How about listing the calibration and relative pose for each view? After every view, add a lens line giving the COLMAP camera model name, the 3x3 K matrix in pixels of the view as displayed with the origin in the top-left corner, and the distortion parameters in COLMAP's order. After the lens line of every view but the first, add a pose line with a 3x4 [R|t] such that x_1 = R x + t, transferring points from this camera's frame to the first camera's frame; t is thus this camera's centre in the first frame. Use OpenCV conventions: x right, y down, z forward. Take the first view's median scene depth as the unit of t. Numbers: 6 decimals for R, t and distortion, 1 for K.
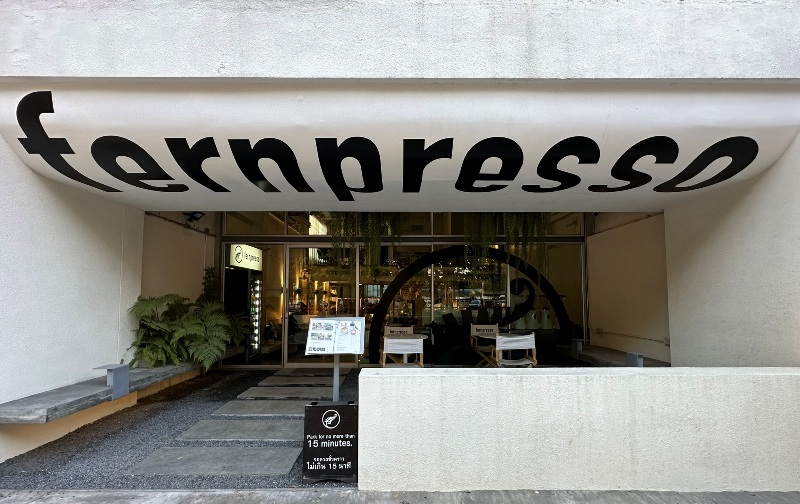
lens RADIAL K [[347.5, 0, 398.3], [0, 347.5, 263.4], [0, 0, 1]] dist [-0.014461, 0.000069]
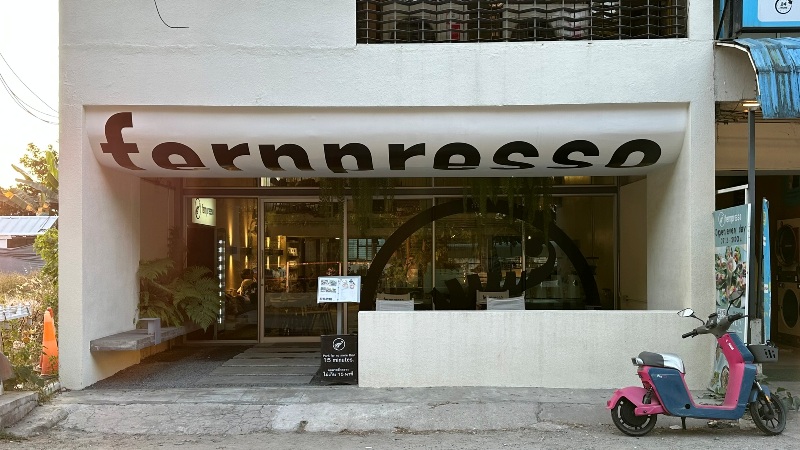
lens RADIAL K [[843.4, 0, 400.0], [0, 843.4, 225.0], [0, 0, 1]] dist [0.003168, -0.000825]
pose [[0.999825, -0.004618, -0.018126, 0.113907], [0.005620, 0.998434, 0.055665, -0.217861], [0.017840, -0.055757, 0.998285, -2.220906]]
